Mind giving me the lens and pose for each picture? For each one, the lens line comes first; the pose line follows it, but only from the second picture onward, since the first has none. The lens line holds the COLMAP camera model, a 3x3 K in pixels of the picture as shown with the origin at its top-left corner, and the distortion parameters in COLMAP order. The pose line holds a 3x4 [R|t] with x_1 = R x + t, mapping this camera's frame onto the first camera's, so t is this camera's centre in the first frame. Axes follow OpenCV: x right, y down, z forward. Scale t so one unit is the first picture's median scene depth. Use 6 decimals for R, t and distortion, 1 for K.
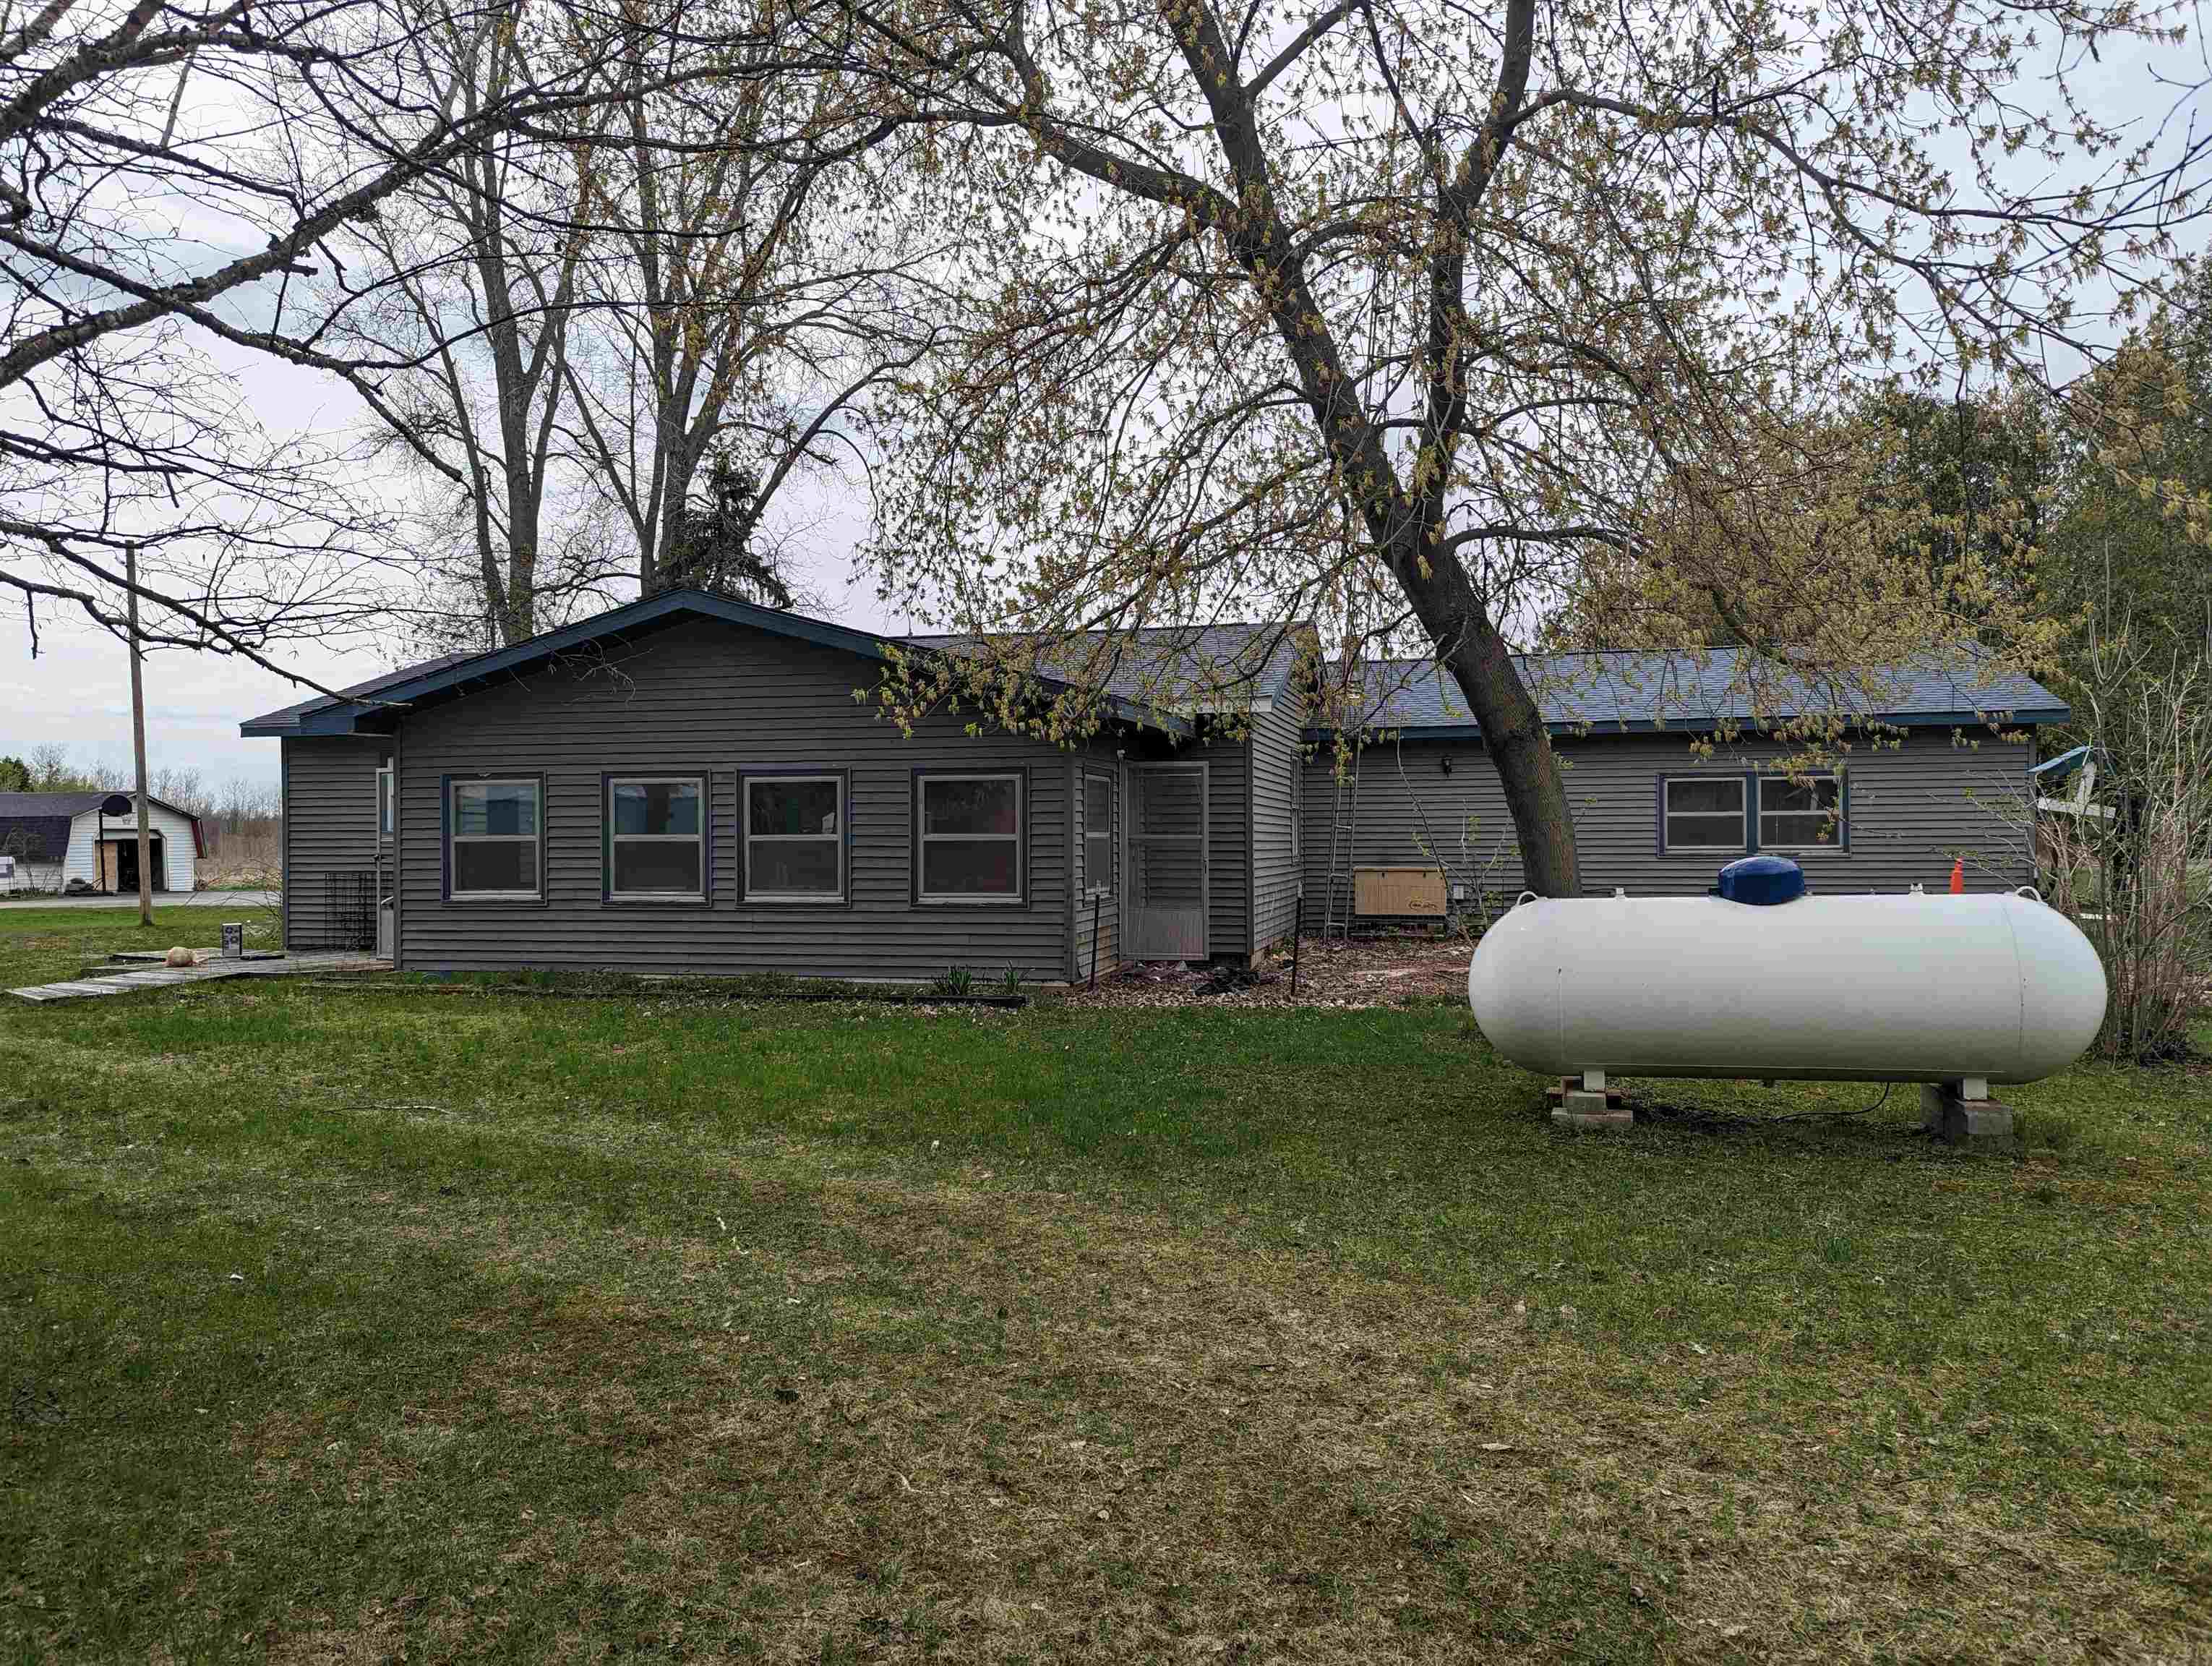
lens RADIAL K [[1604.0, 0, 1111.9], [0, 1604.0, 824.4], [0, 0, 1]] dist [0.017455, 0.000908]
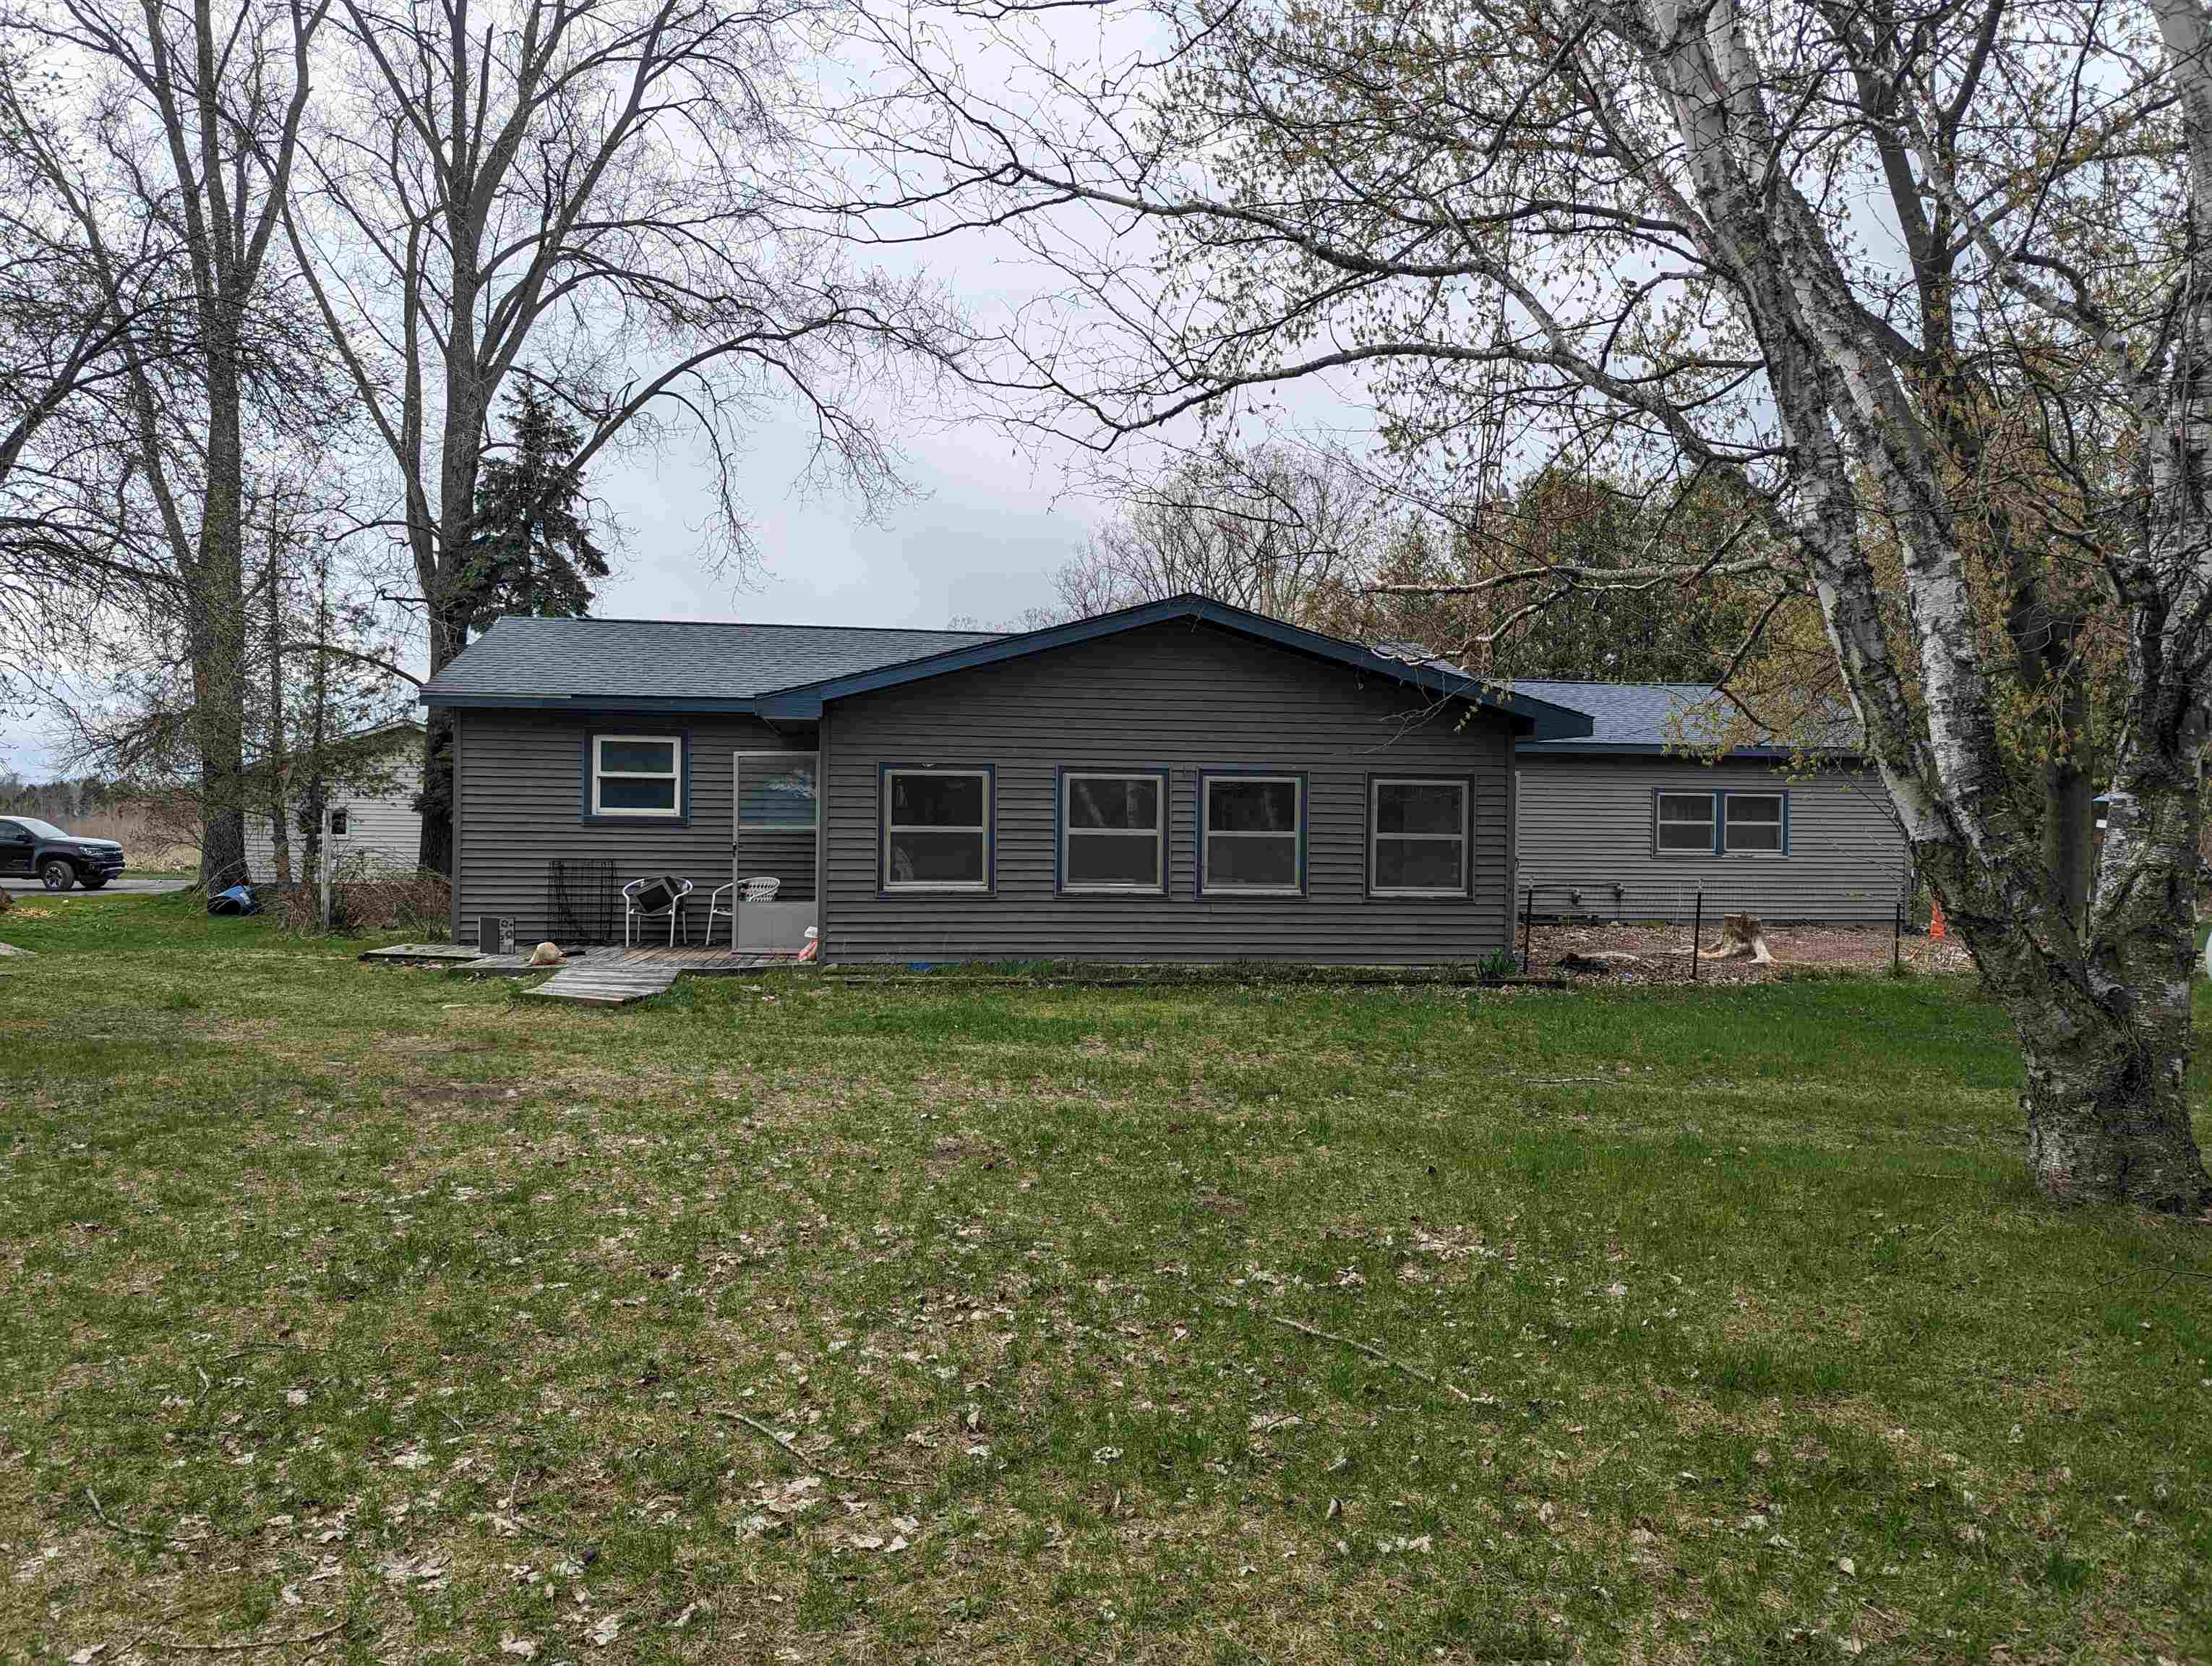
lens RADIAL K [[1604.0, 0, 1102.1], [0, 1604.0, 823.9], [0, 0, 1]] dist [0.017455, 0.000908]
pose [[0.921250, 0.019018, 0.388507, -0.697016], [-0.022089, 0.999750, 0.003439, 0.000141], [-0.388344, -0.011750, 0.921439, 0.056130]]
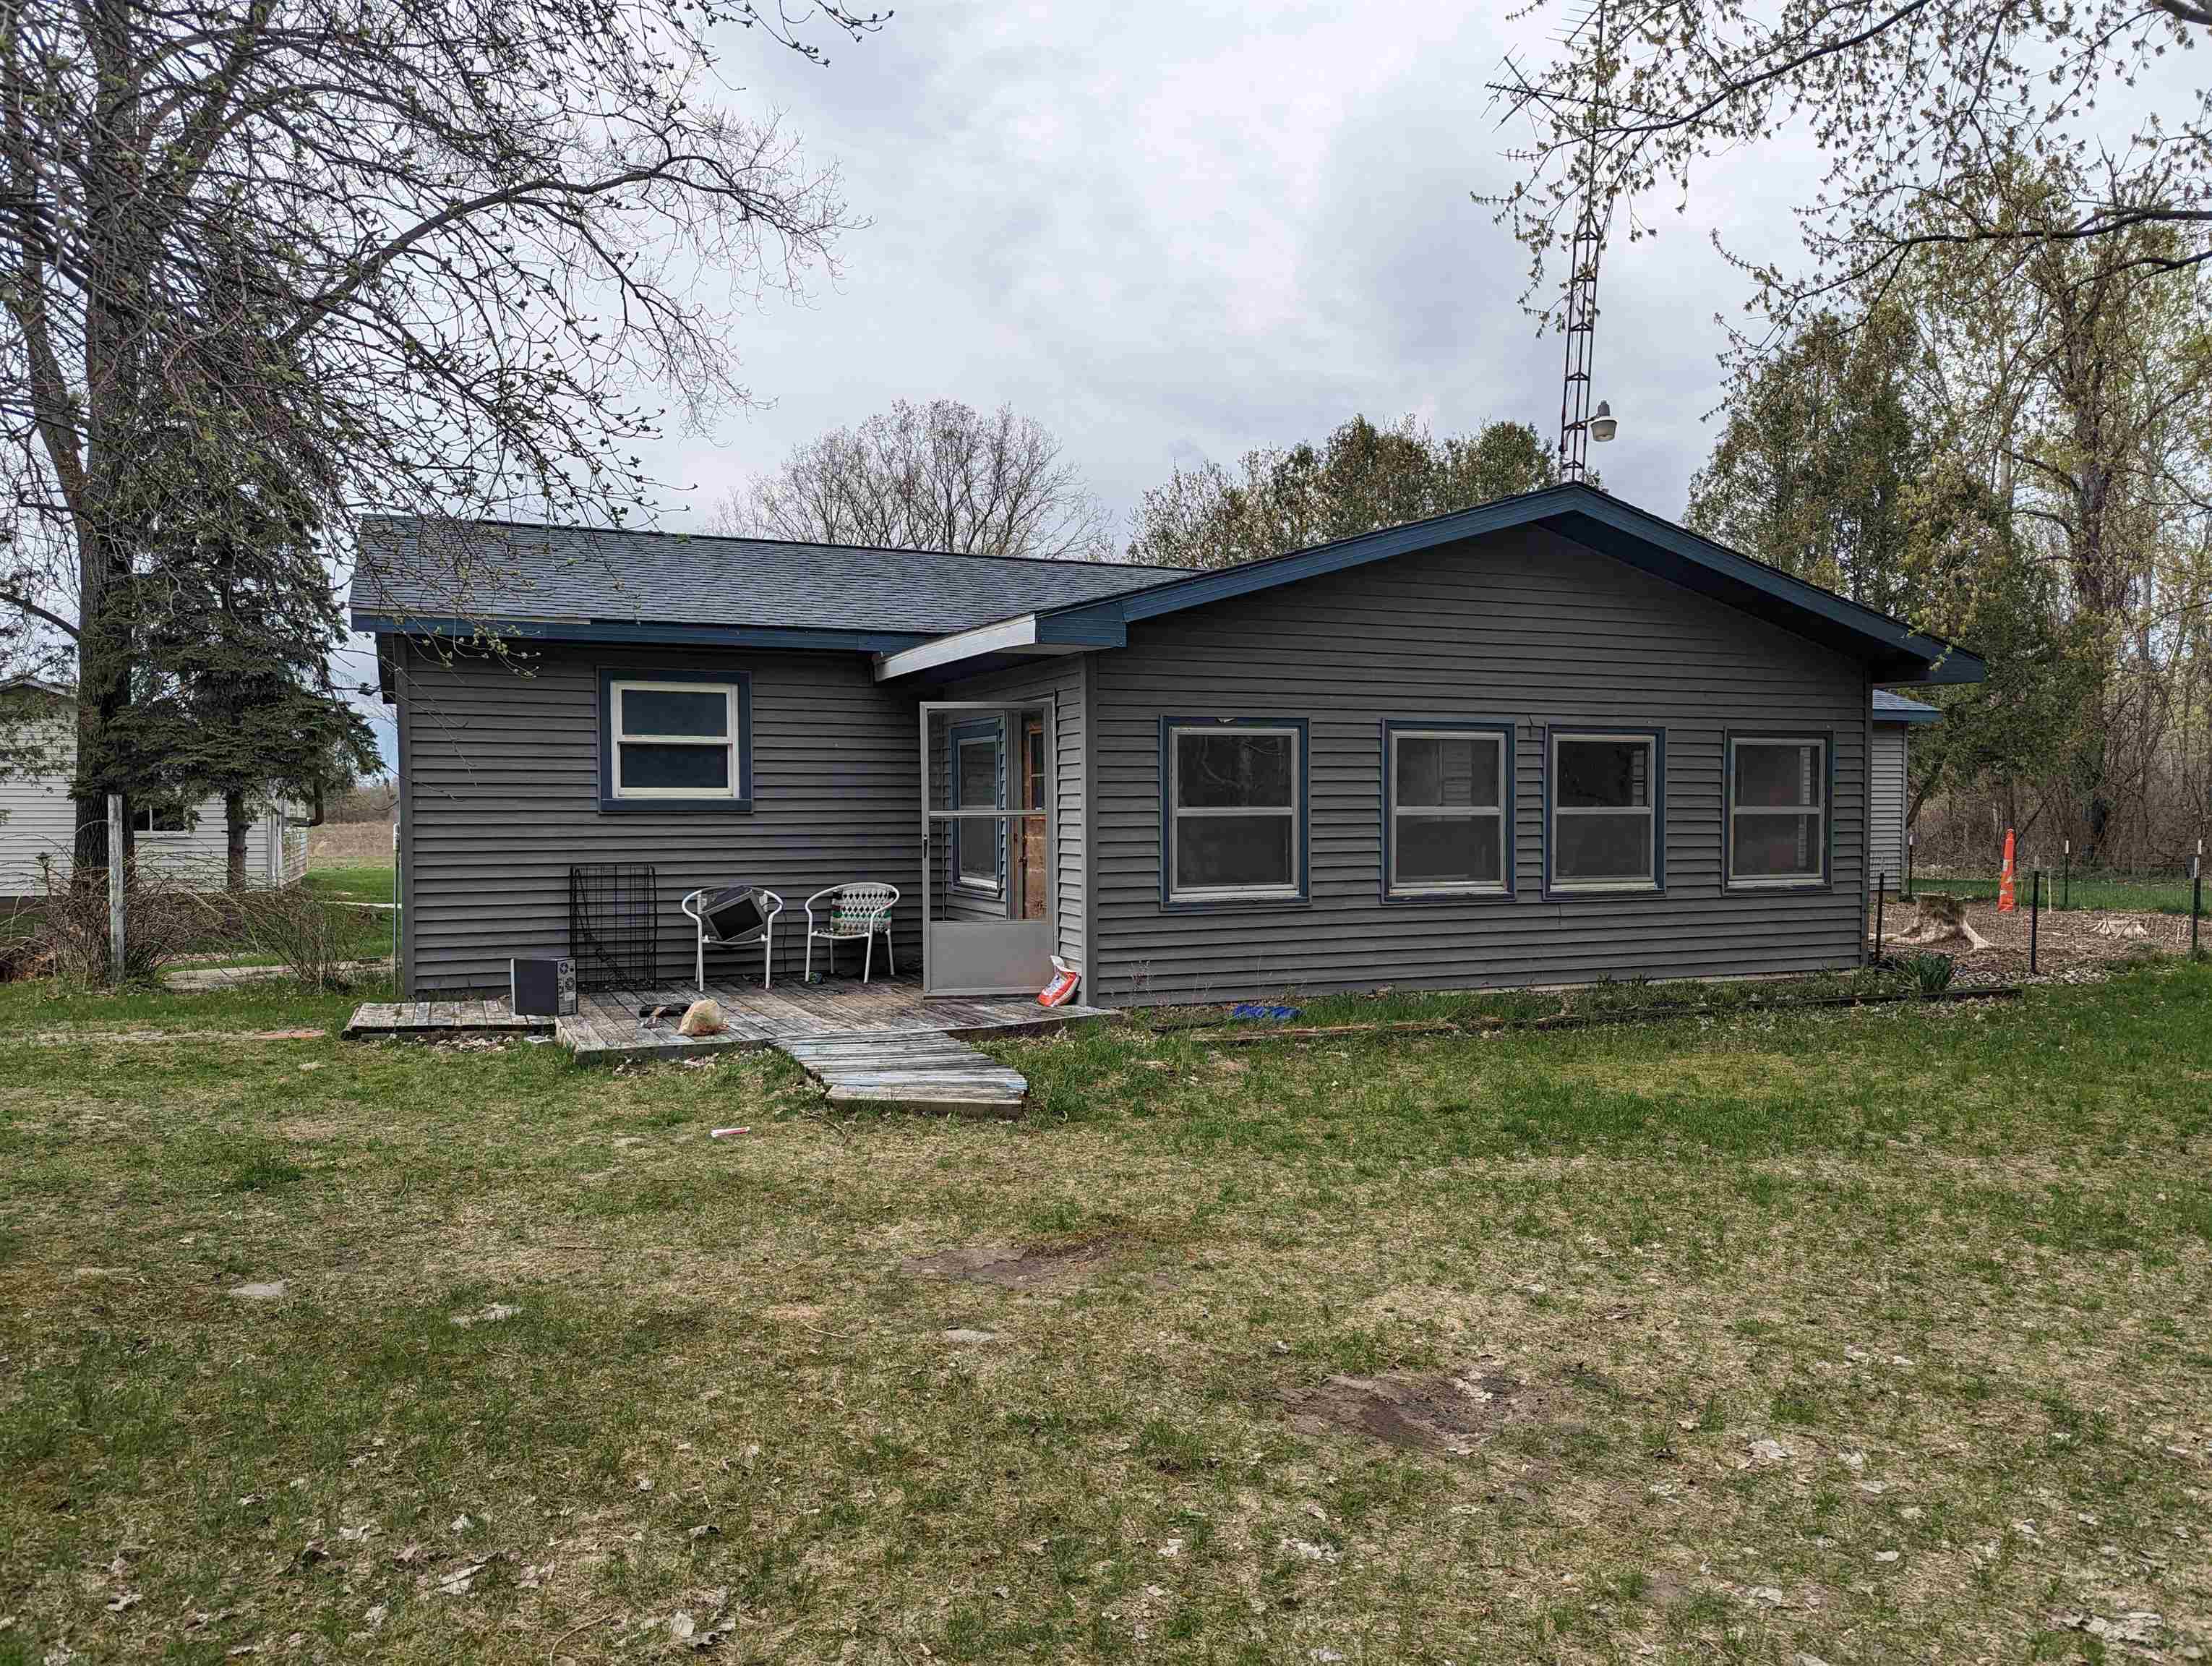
lens RADIAL K [[1604.0, 0, 1100.2], [0, 1604.0, 857.8], [0, 0, 1]] dist [0.017455, 0.000908]
pose [[0.791172, -0.015077, 0.611408, -0.883753], [-0.008118, 0.999349, 0.035147, 0.005430], [-0.611540, -0.032771, 0.790535, 0.510365]]
